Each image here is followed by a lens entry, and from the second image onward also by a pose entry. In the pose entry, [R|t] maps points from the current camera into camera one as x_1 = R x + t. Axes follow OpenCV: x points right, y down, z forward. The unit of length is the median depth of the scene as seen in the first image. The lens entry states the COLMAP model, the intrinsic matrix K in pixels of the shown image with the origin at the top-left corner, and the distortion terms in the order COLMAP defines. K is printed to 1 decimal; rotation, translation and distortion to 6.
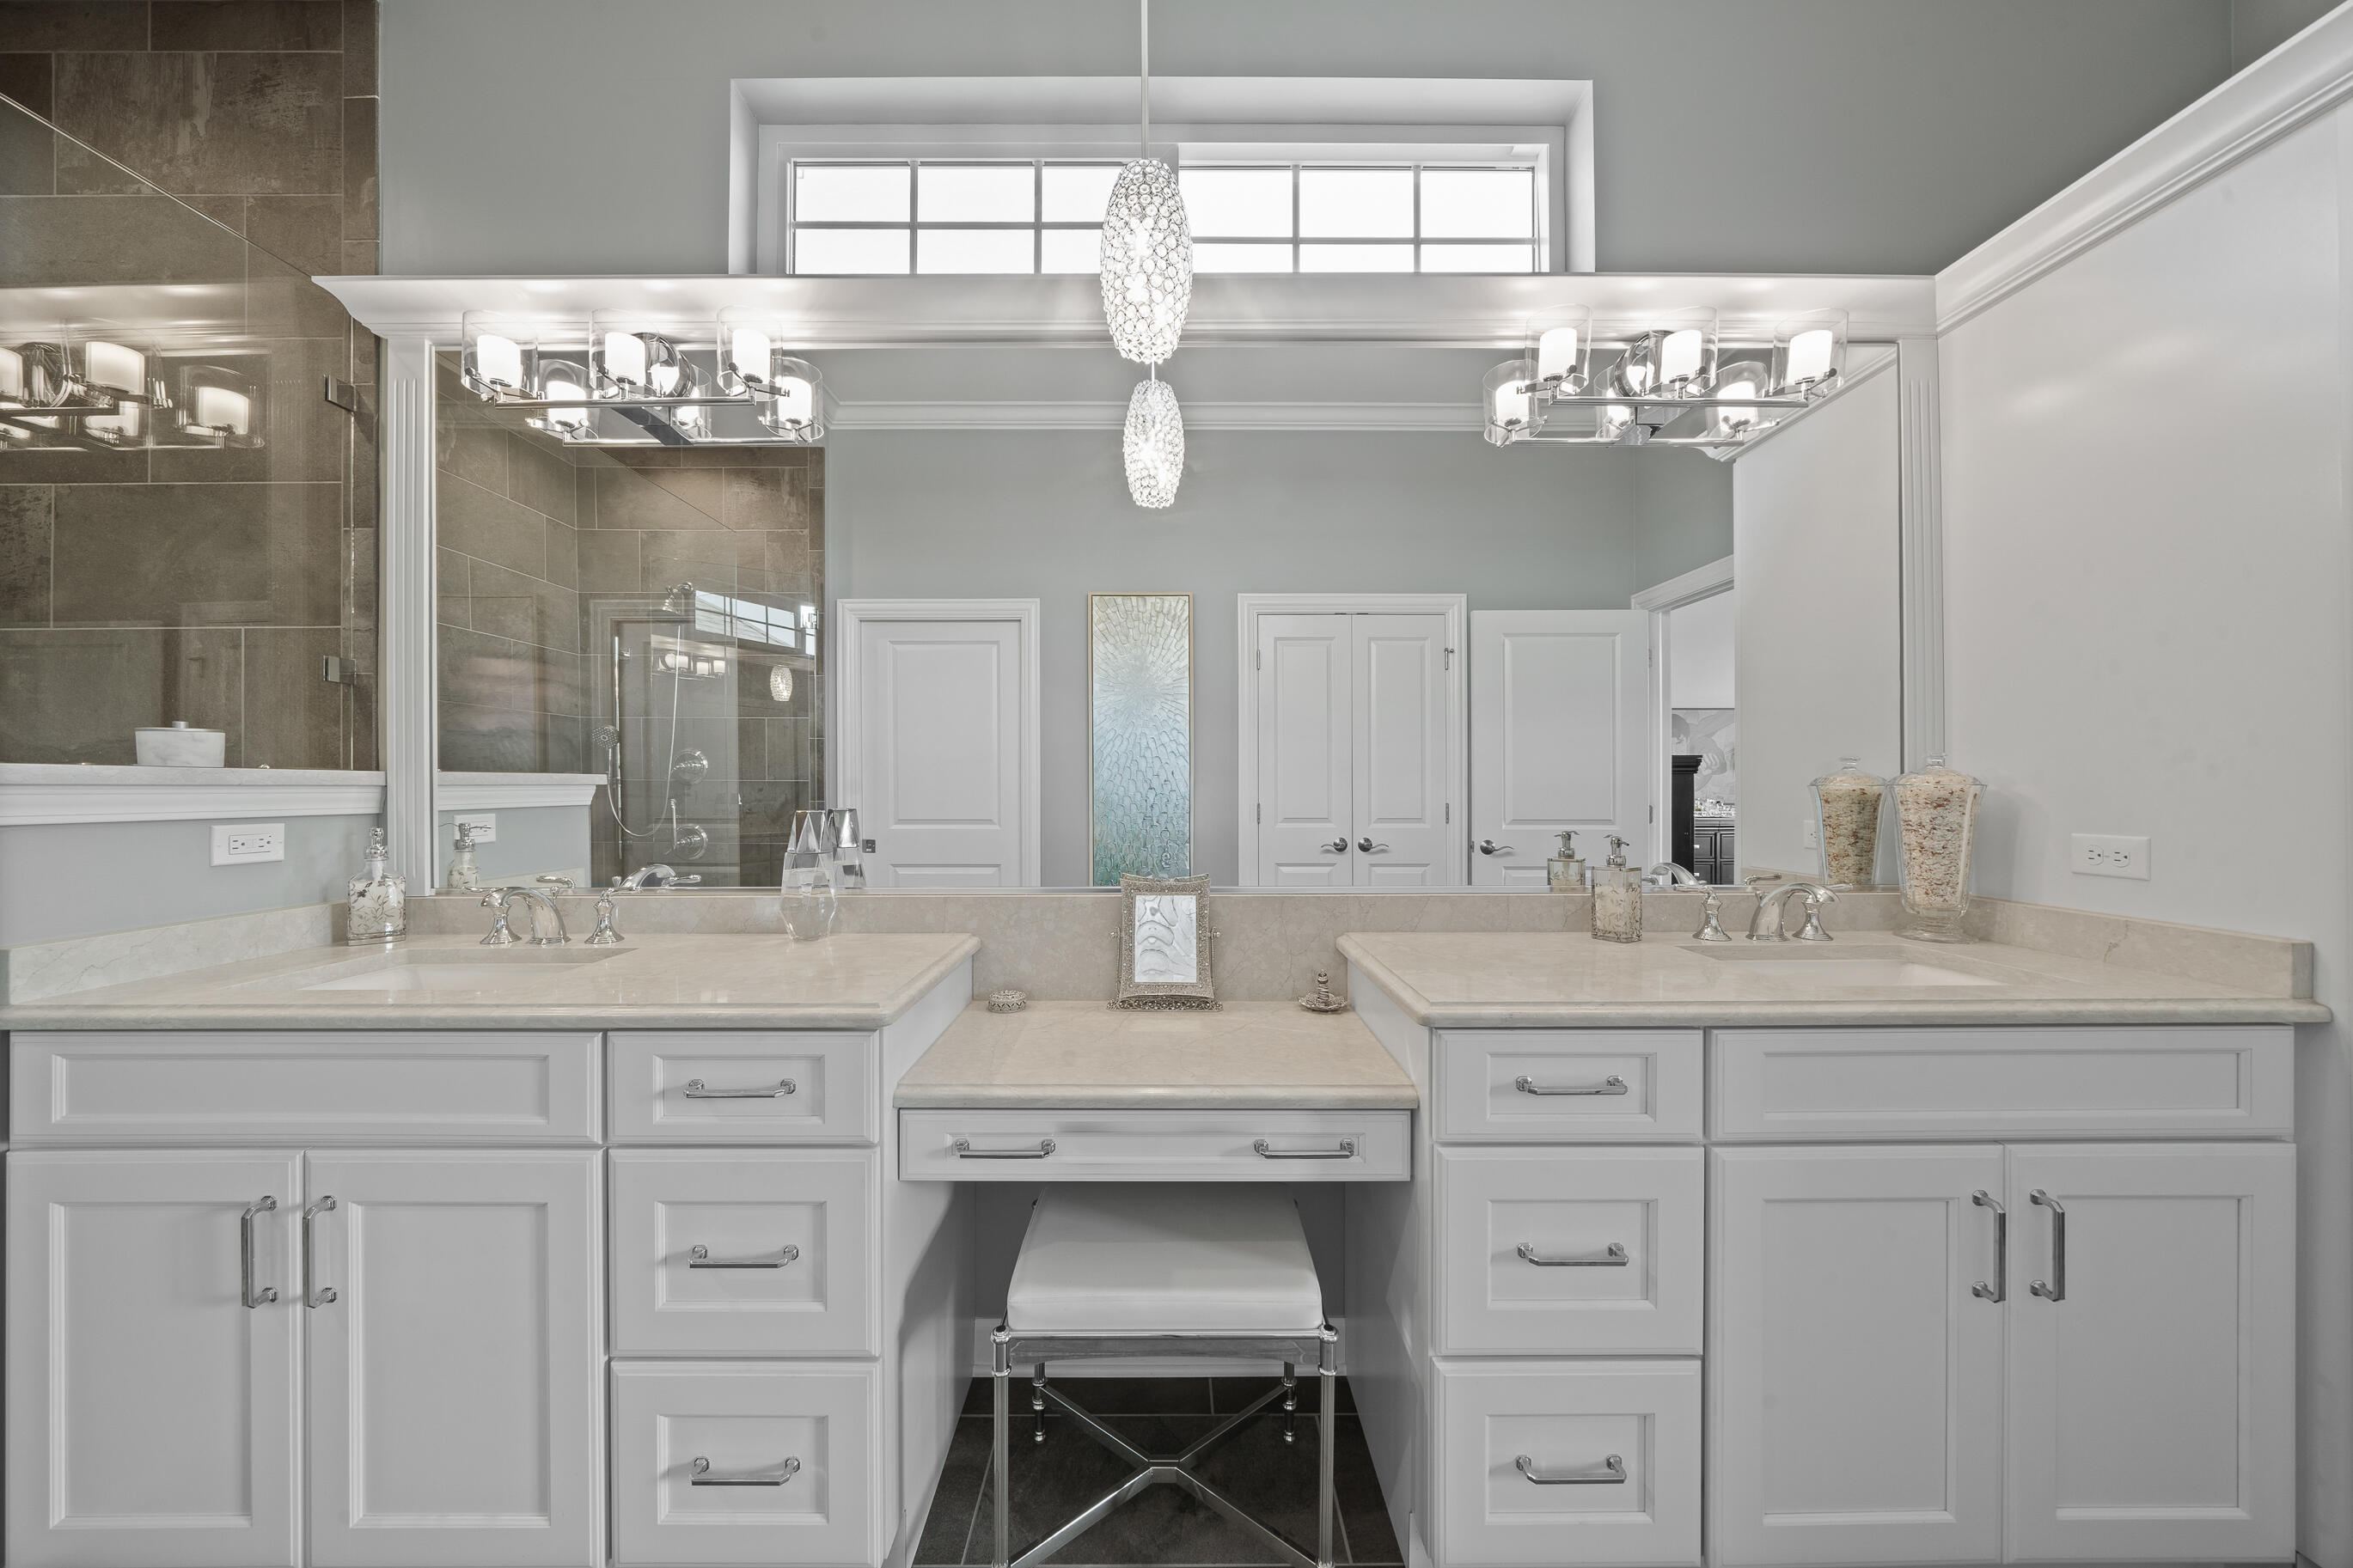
lens RADIAL K [[805.2, 0, 1170.6], [0, 805.2, 785.4], [0, 0, 1]] dist [-0.001743, 0.000146]
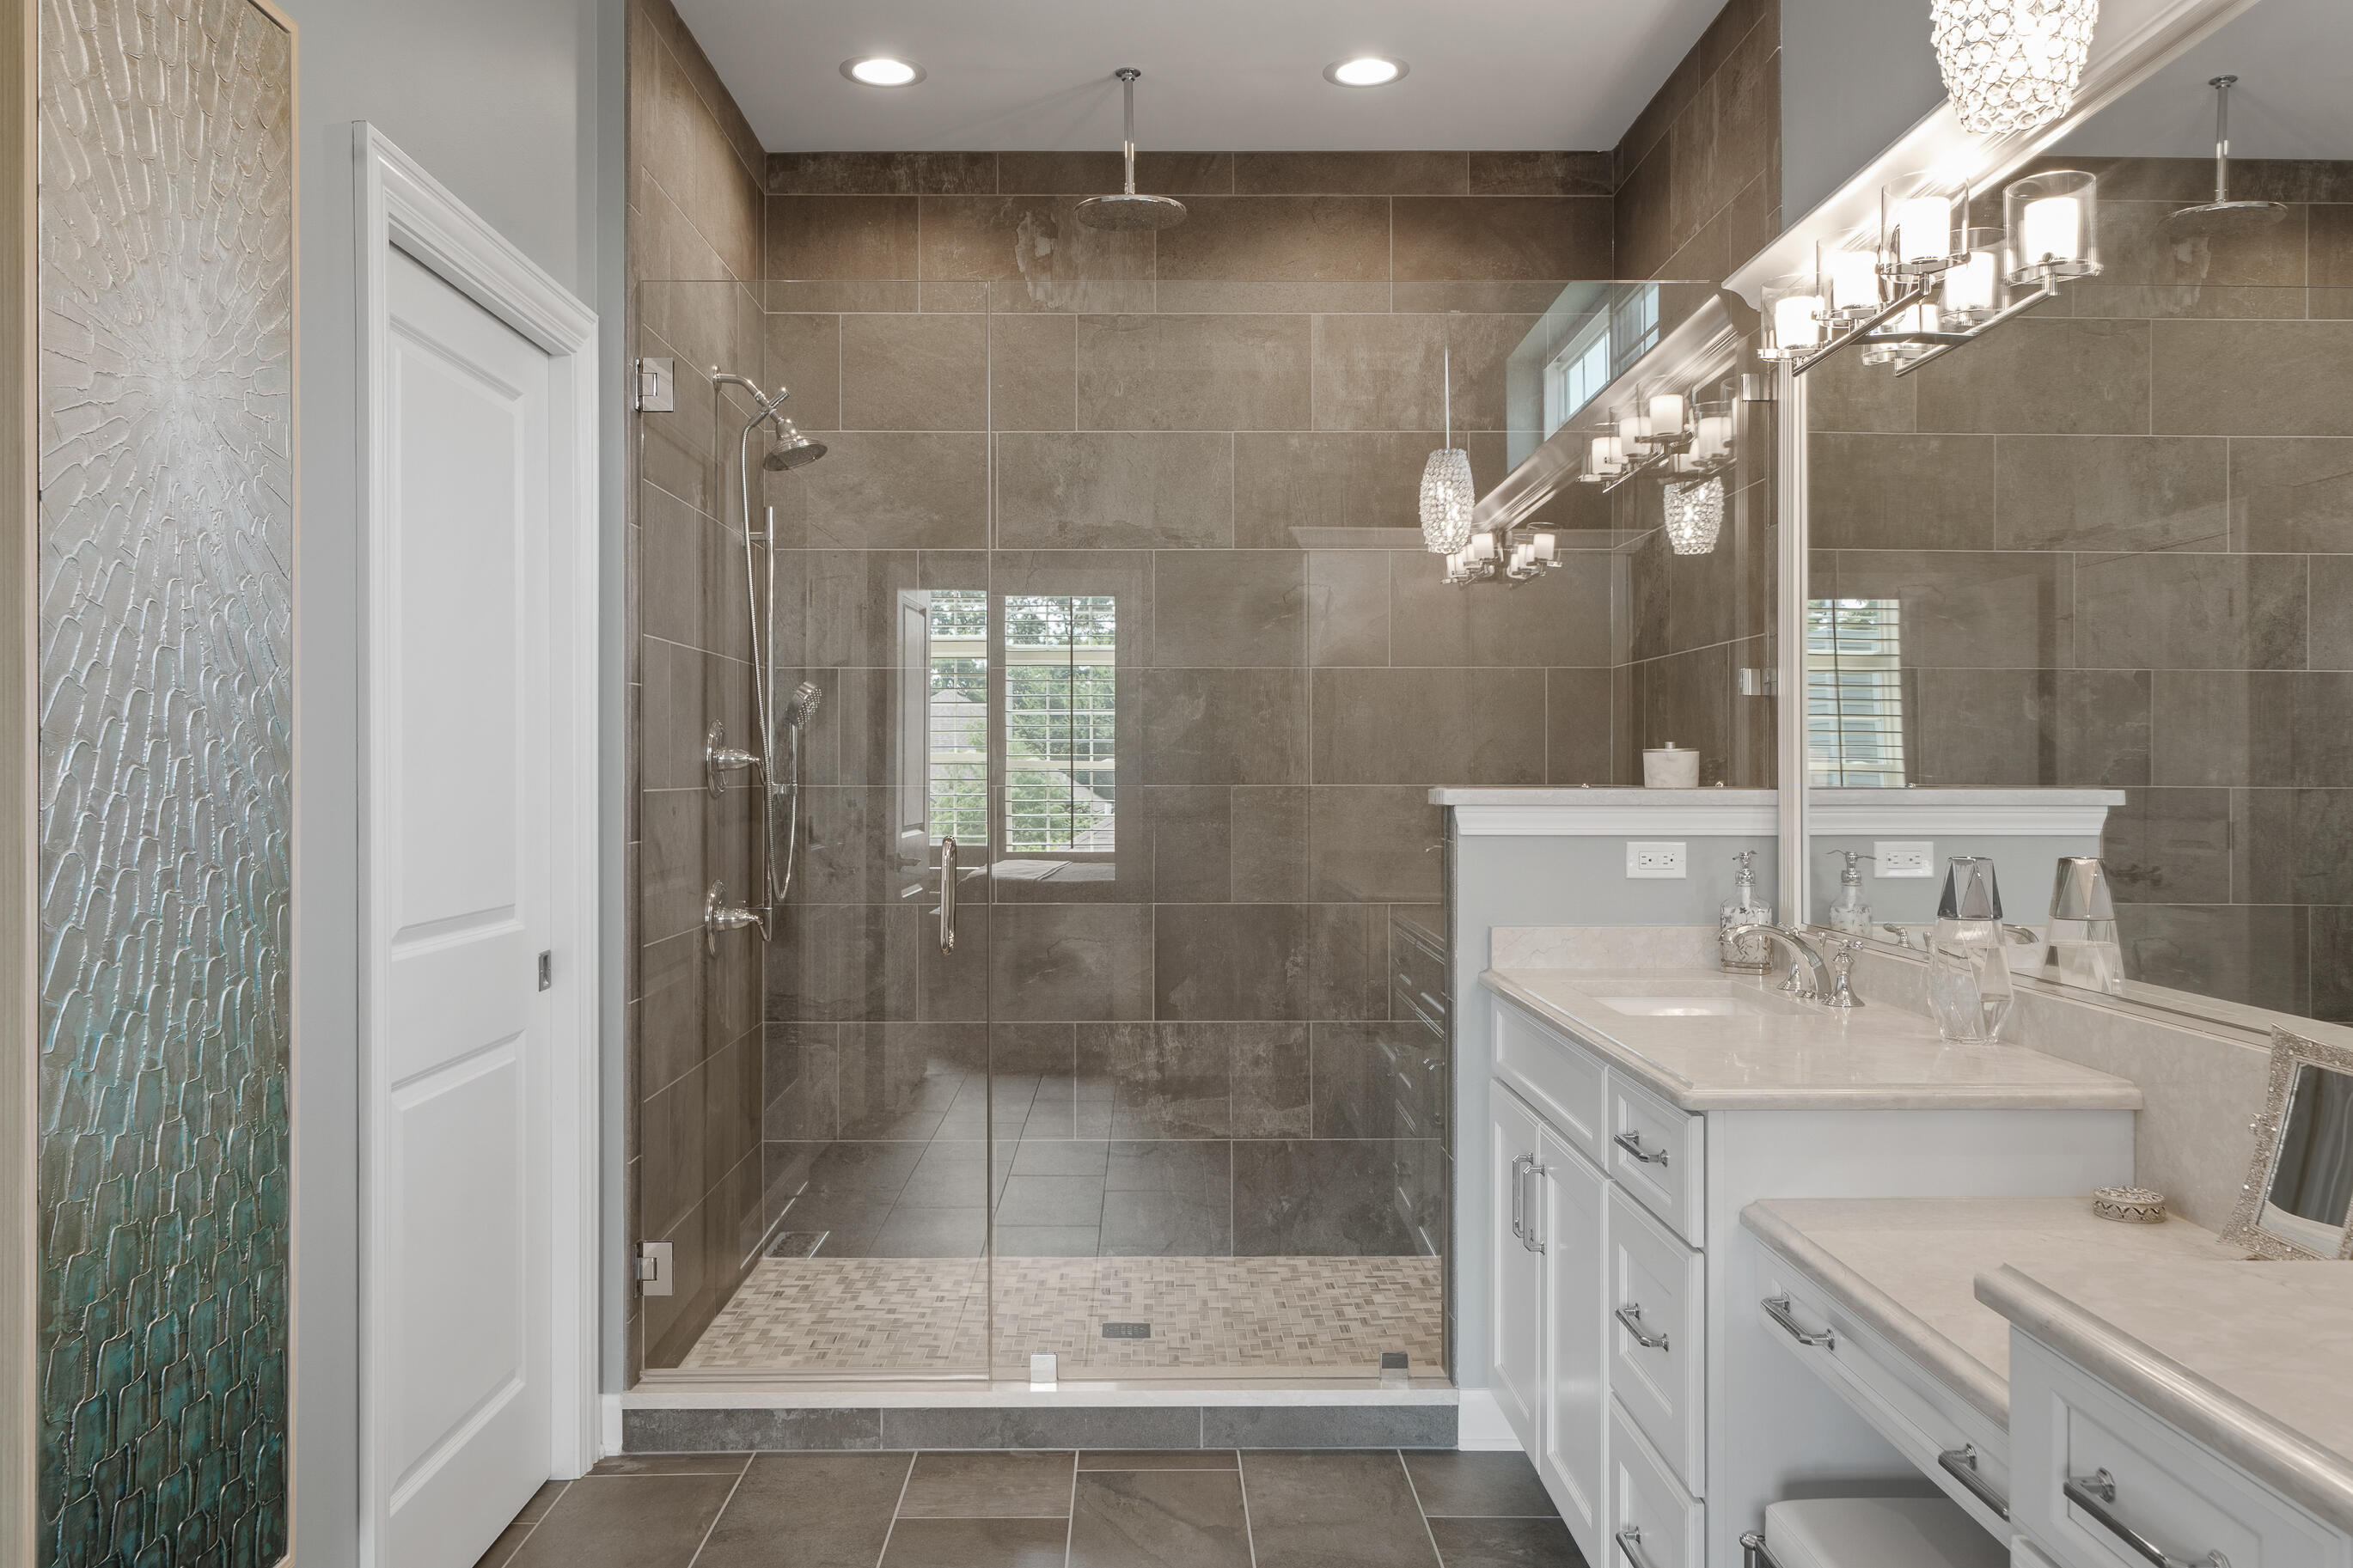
lens RADIAL K [[1737.1, 0, 1156.8], [0, 1737.1, 772.1], [0, 0, 1]] dist [0.005928, -0.011274]
pose [[0.006859, 0.003201, -0.999971, 1.013015], [-0.001454, 0.999994, 0.003191, -0.044577], [0.999975, 0.001432, 0.006863, 0.283048]]
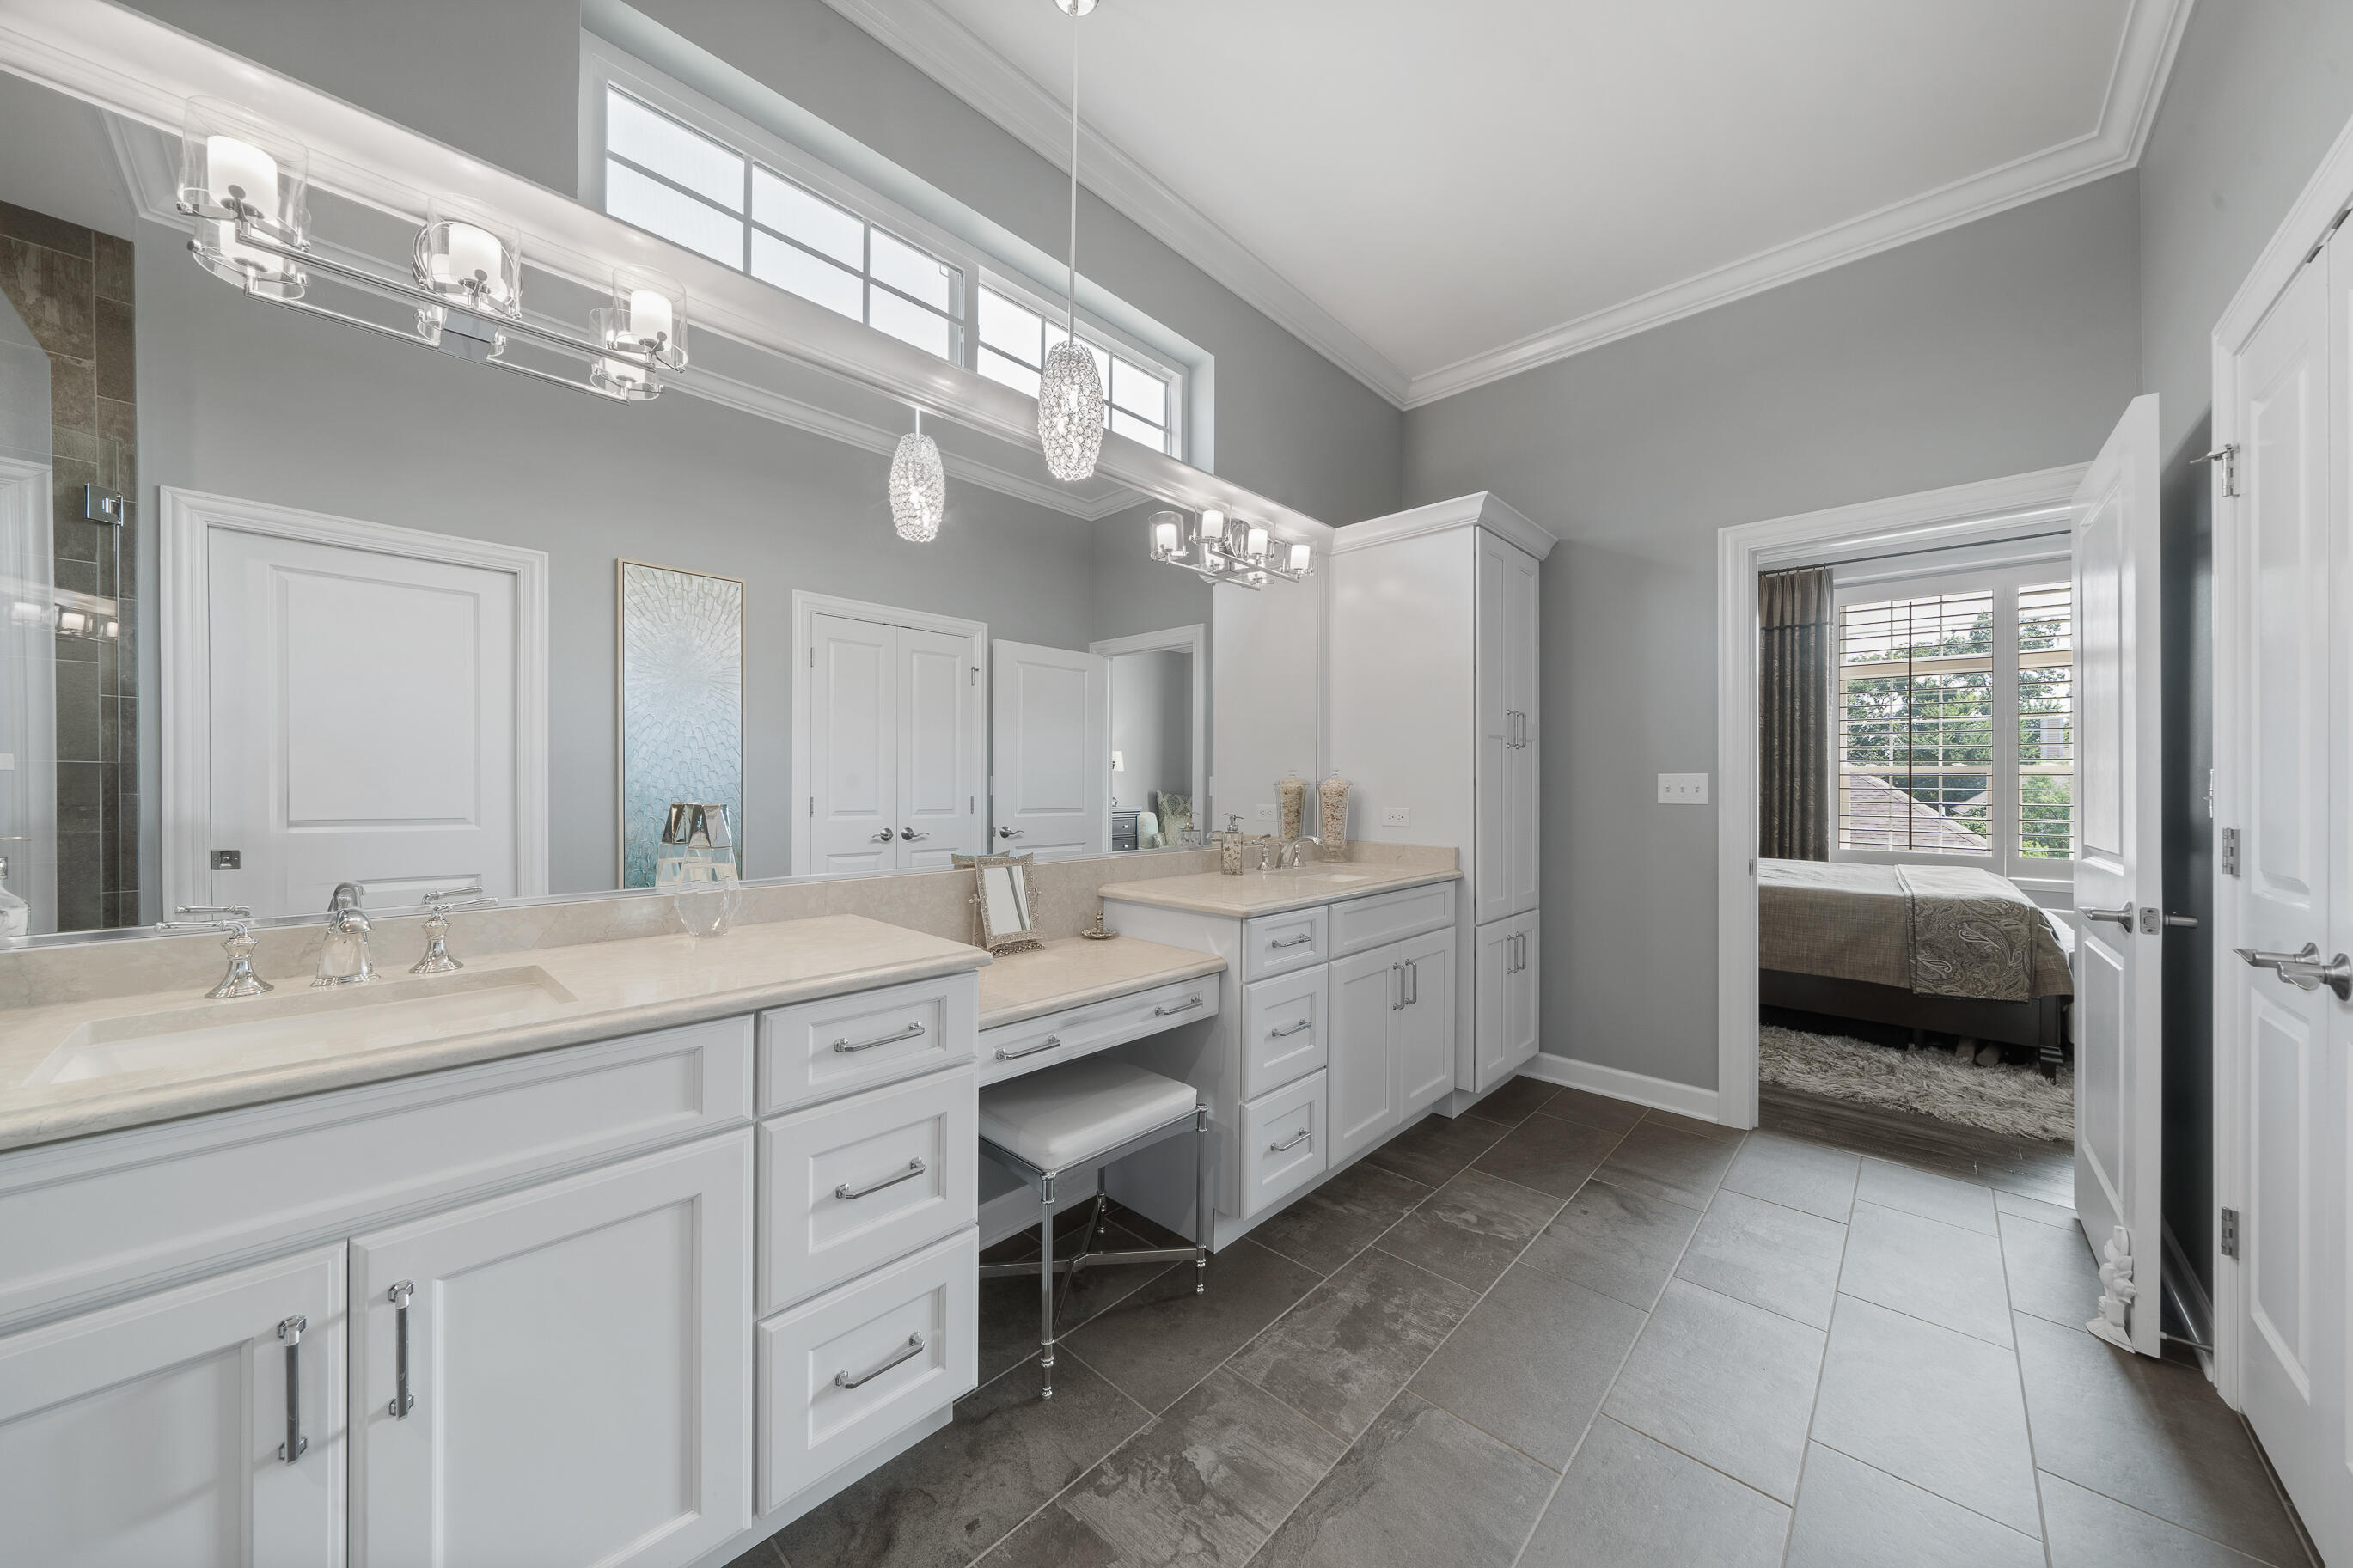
lens RADIAL K [[805.2, 0, 1160.3], [0, 805.2, 778.3], [0, 0, 1]] dist [-0.001743, 0.000146]
pose [[0.696333, 0.011586, 0.717625, -0.747179], [-0.010257, 0.999928, -0.006192, 0.000140], [-0.717646, -0.003049, 0.696402, -0.077221]]
